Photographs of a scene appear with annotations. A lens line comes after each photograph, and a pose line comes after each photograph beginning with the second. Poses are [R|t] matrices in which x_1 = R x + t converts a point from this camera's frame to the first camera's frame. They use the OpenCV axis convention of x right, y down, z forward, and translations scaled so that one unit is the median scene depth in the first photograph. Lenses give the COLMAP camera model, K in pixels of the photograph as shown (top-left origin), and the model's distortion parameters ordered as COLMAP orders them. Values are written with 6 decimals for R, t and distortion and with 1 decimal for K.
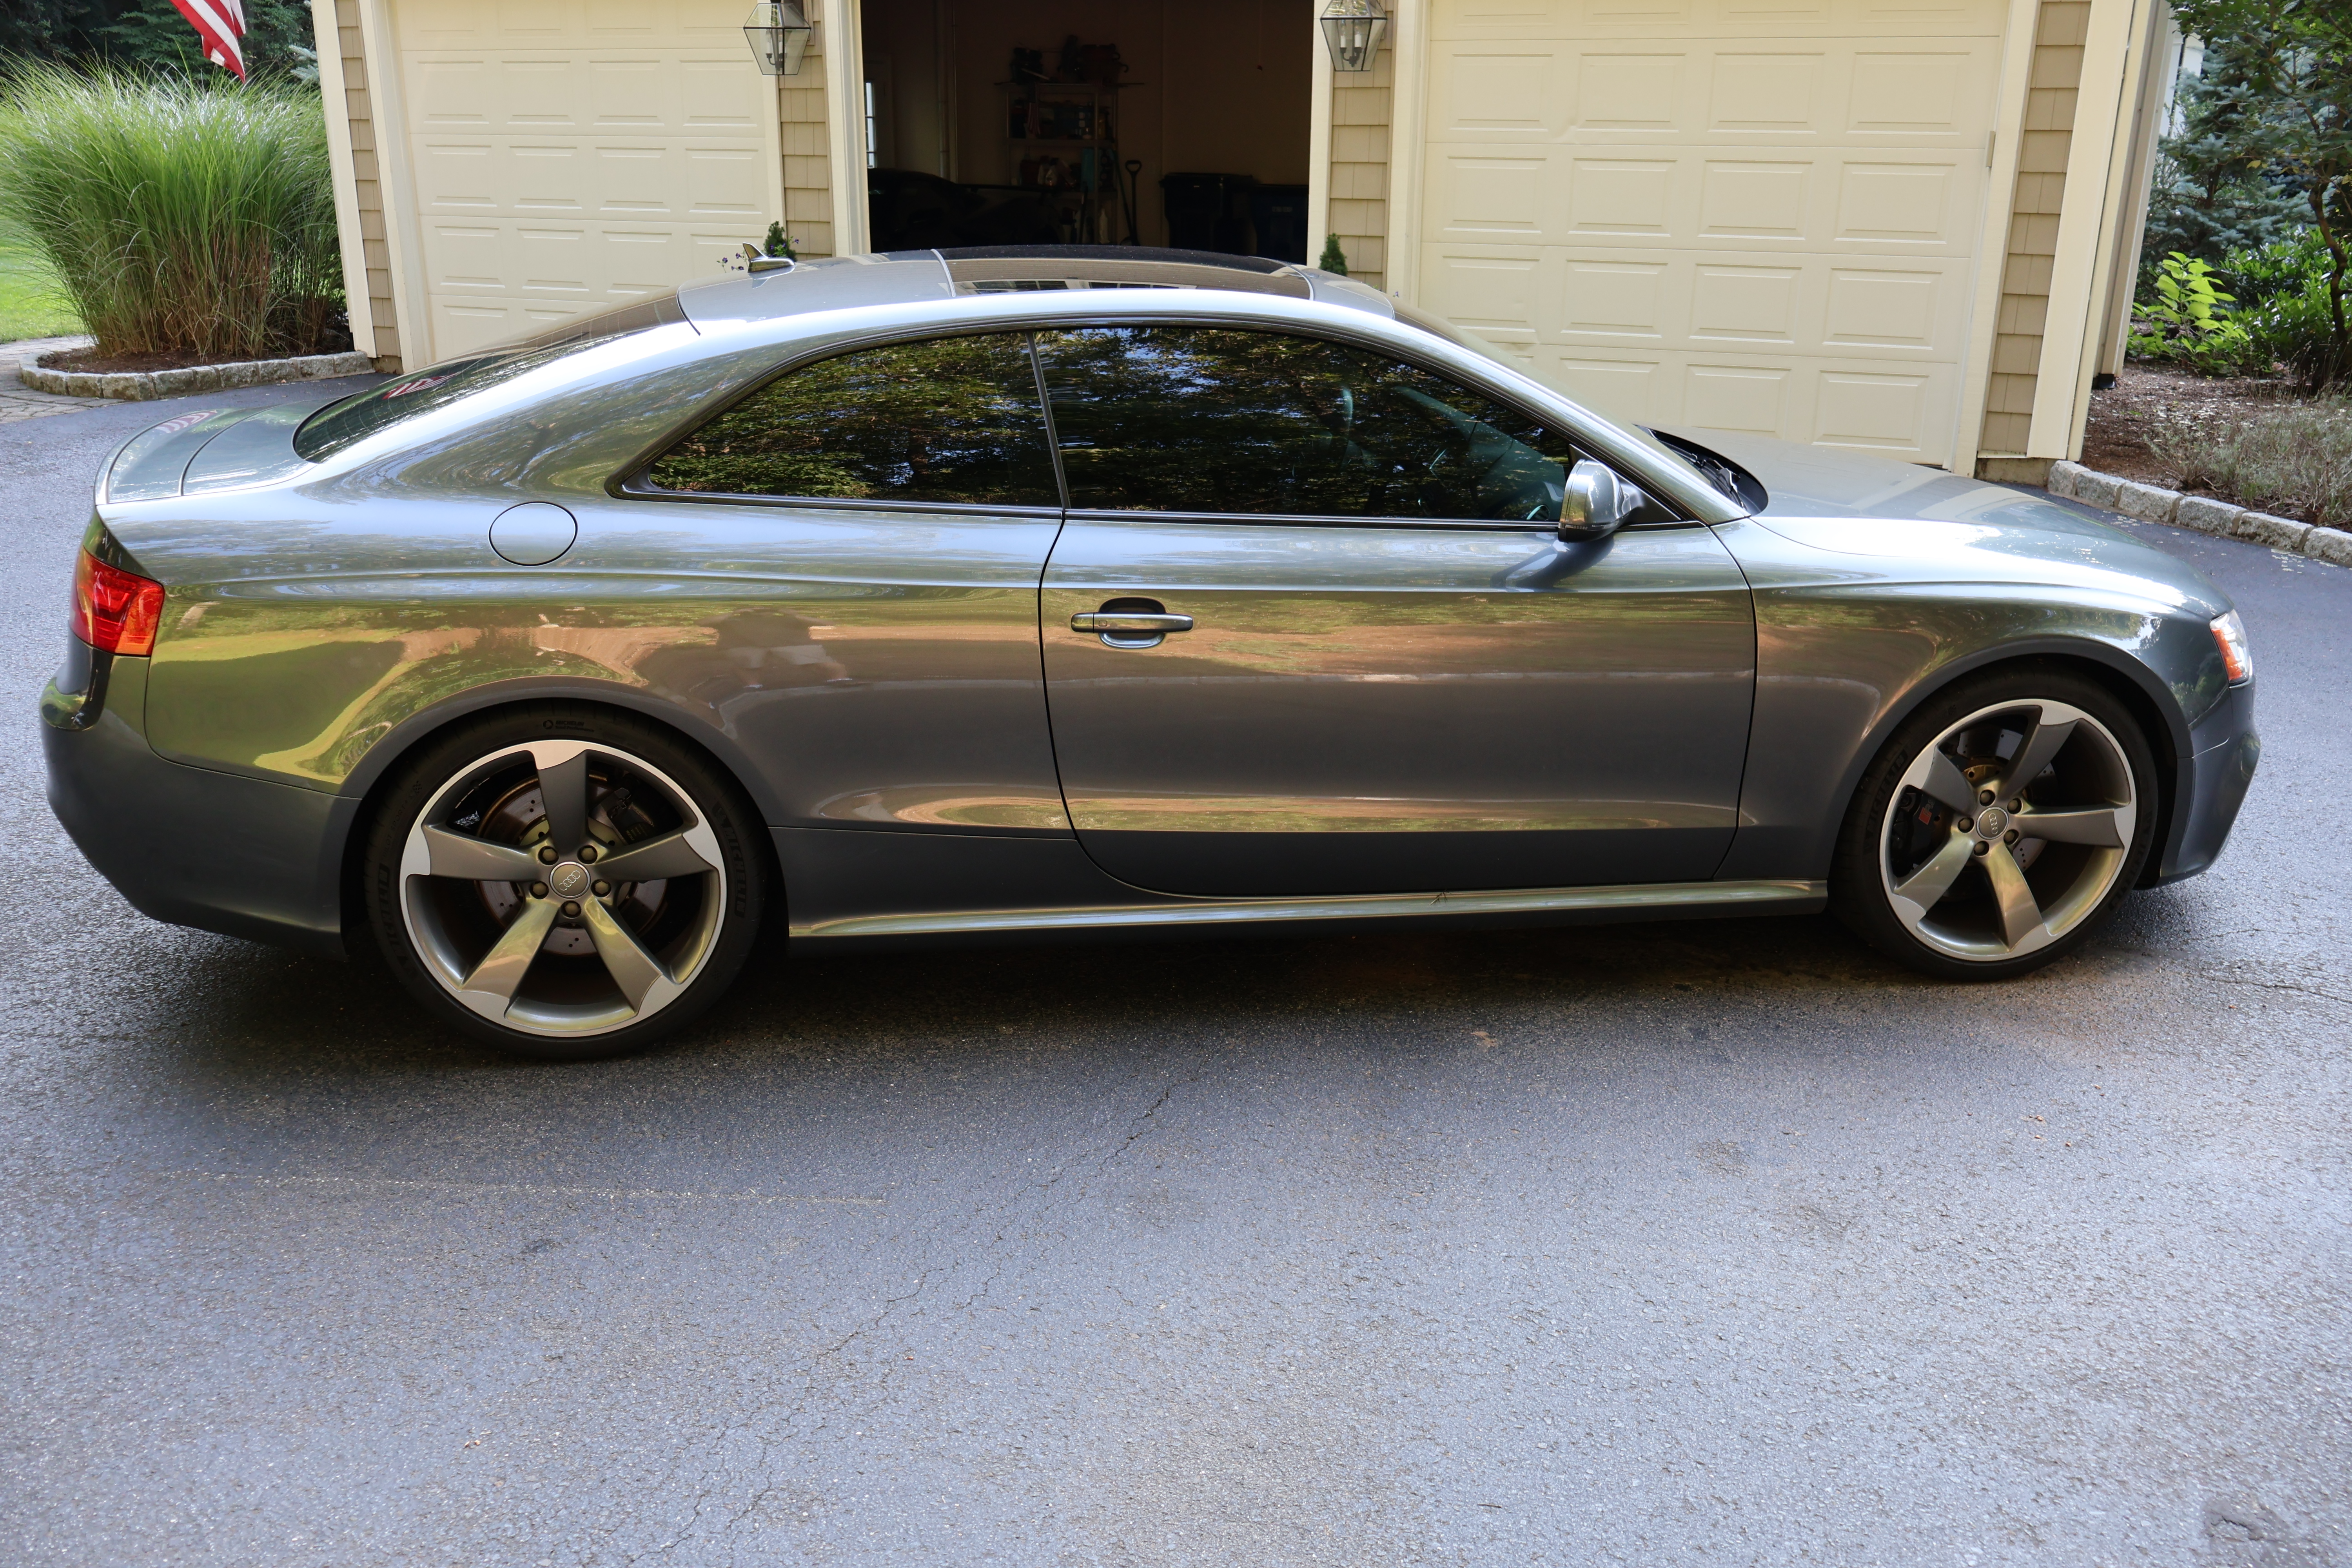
lens RADIAL K [[1922.1, 0, 1167.1], [0, 1922.1, 779.5], [0, 0, 1]] dist [-0.006088, 0.000692]
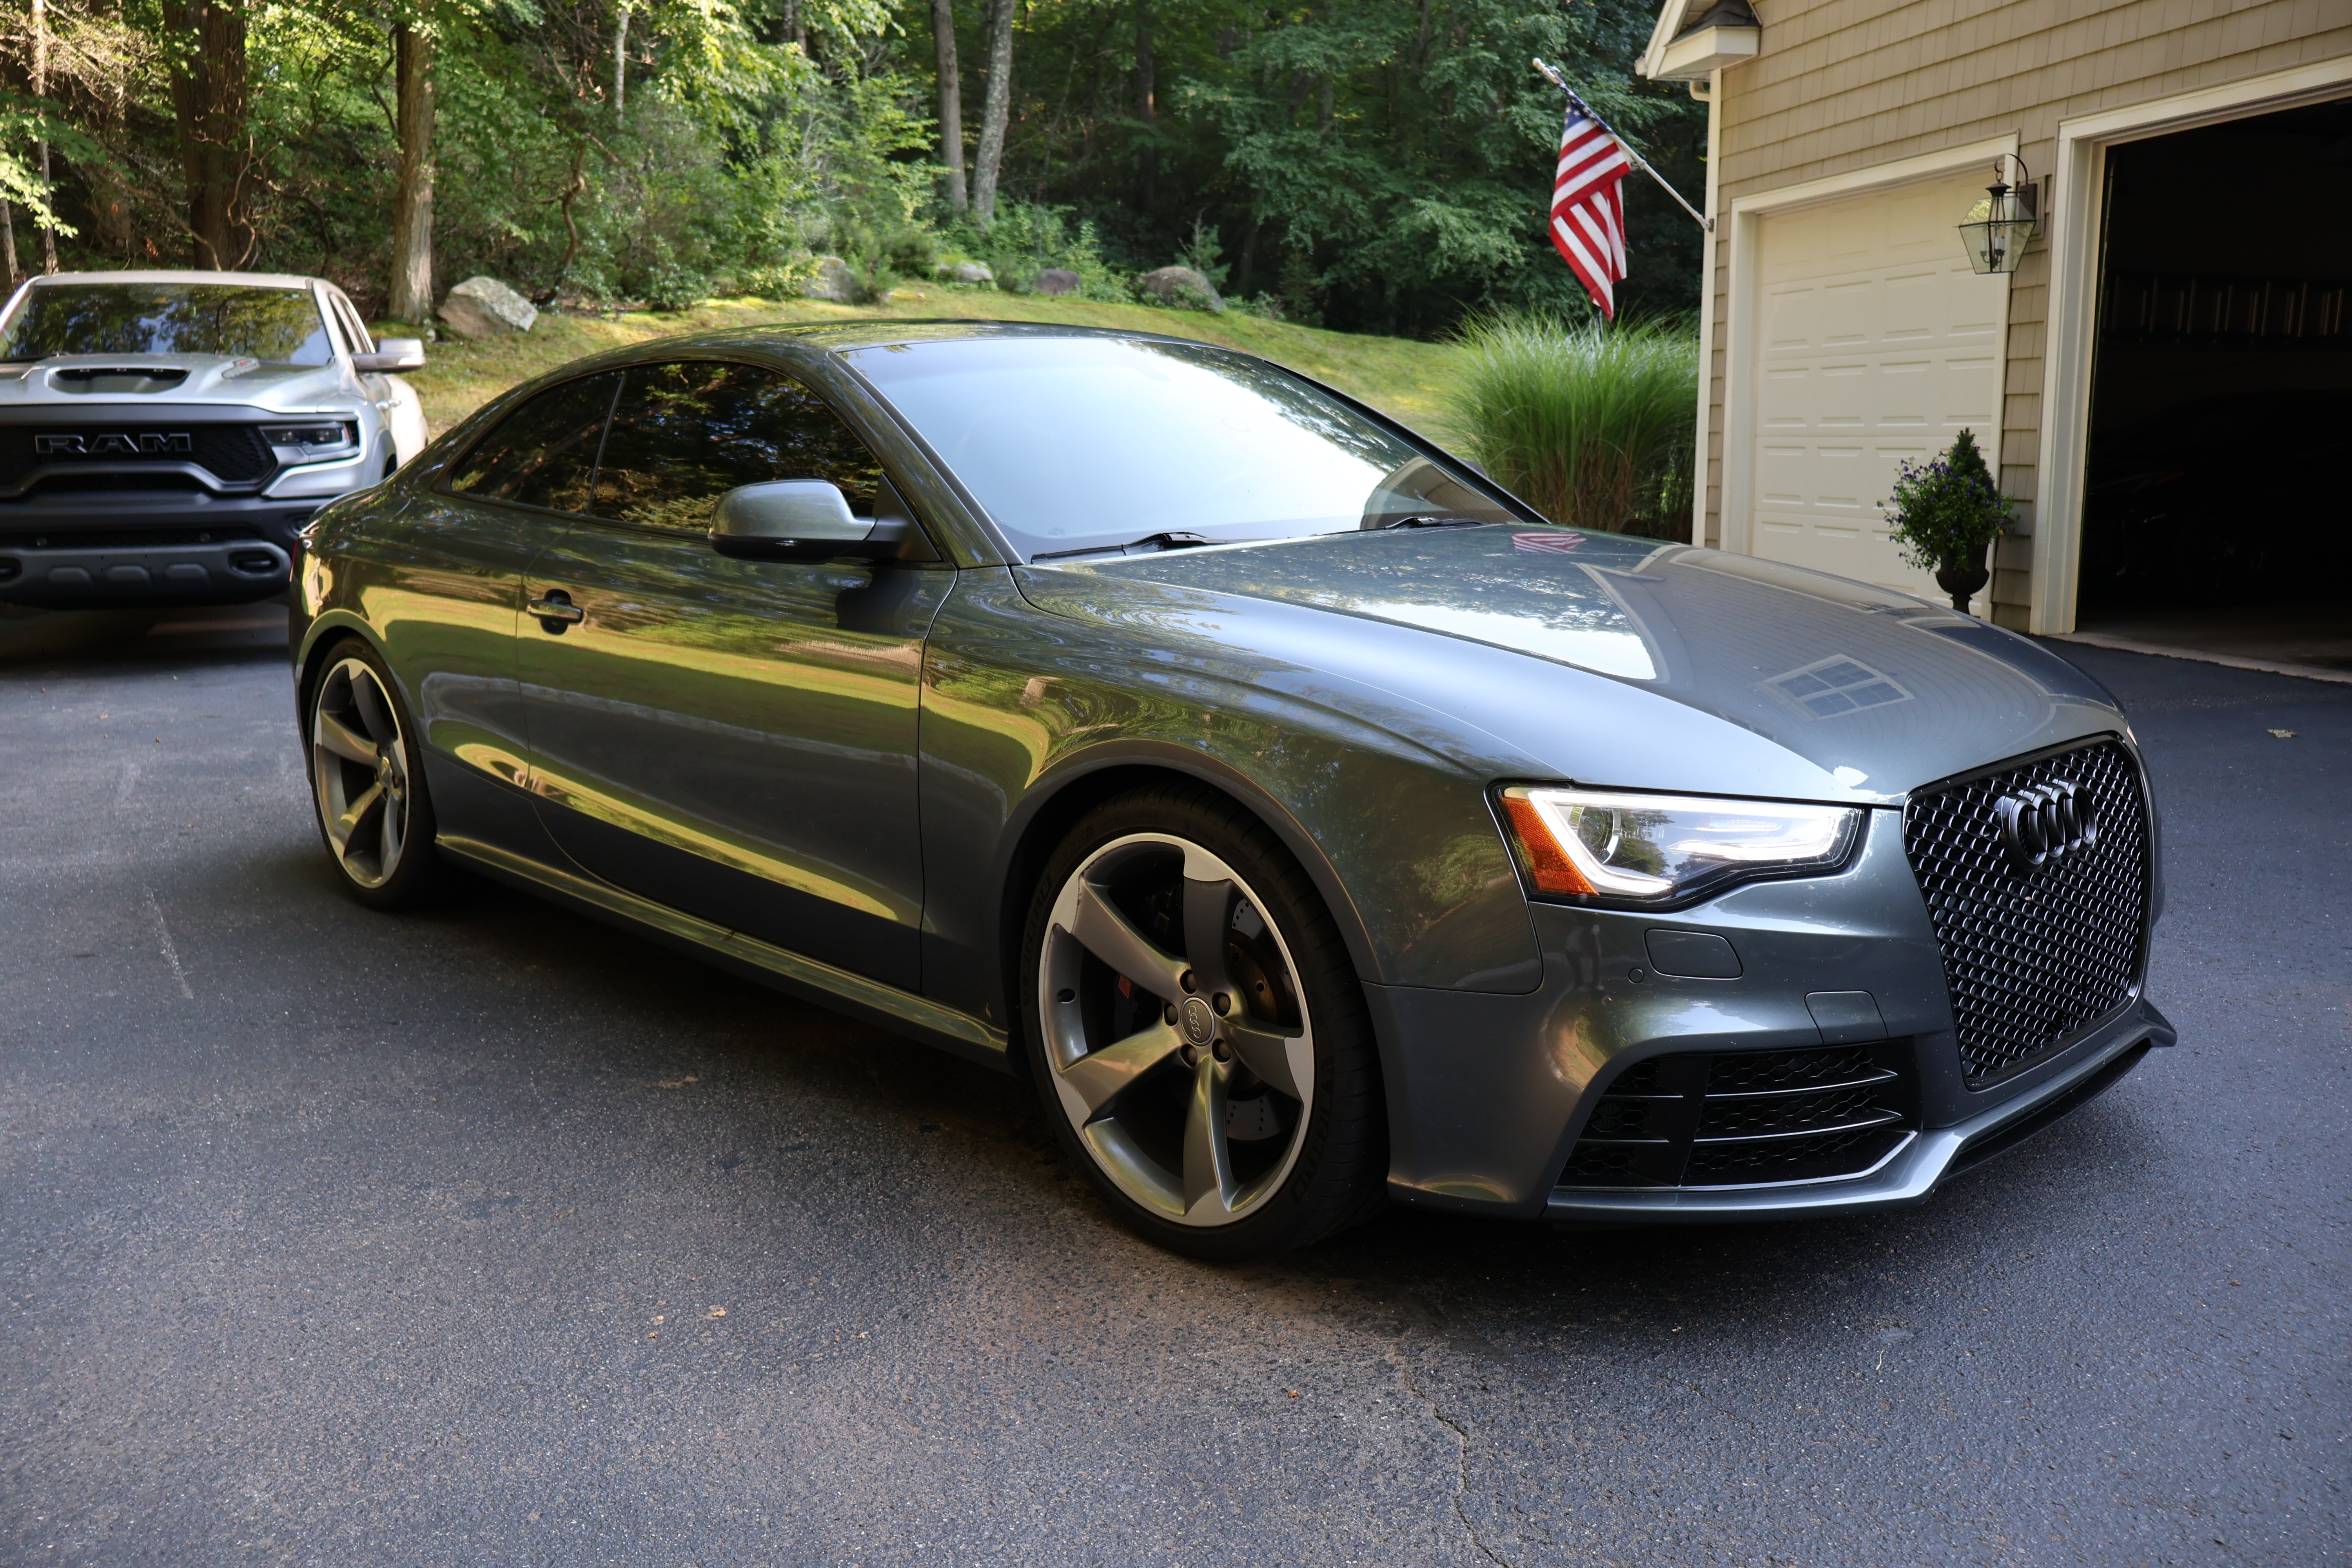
lens RADIAL K [[1922.1, 0, 1167.1], [0, 1922.1, 779.5], [0, 0, 1]] dist [-0.006088, 0.000692]
pose [[0.575034, 0.130771, -0.807610, 0.346662], [-0.246549, 0.968951, -0.018651, -0.016492], [0.780096, 0.209840, 0.589422, 0.200612]]
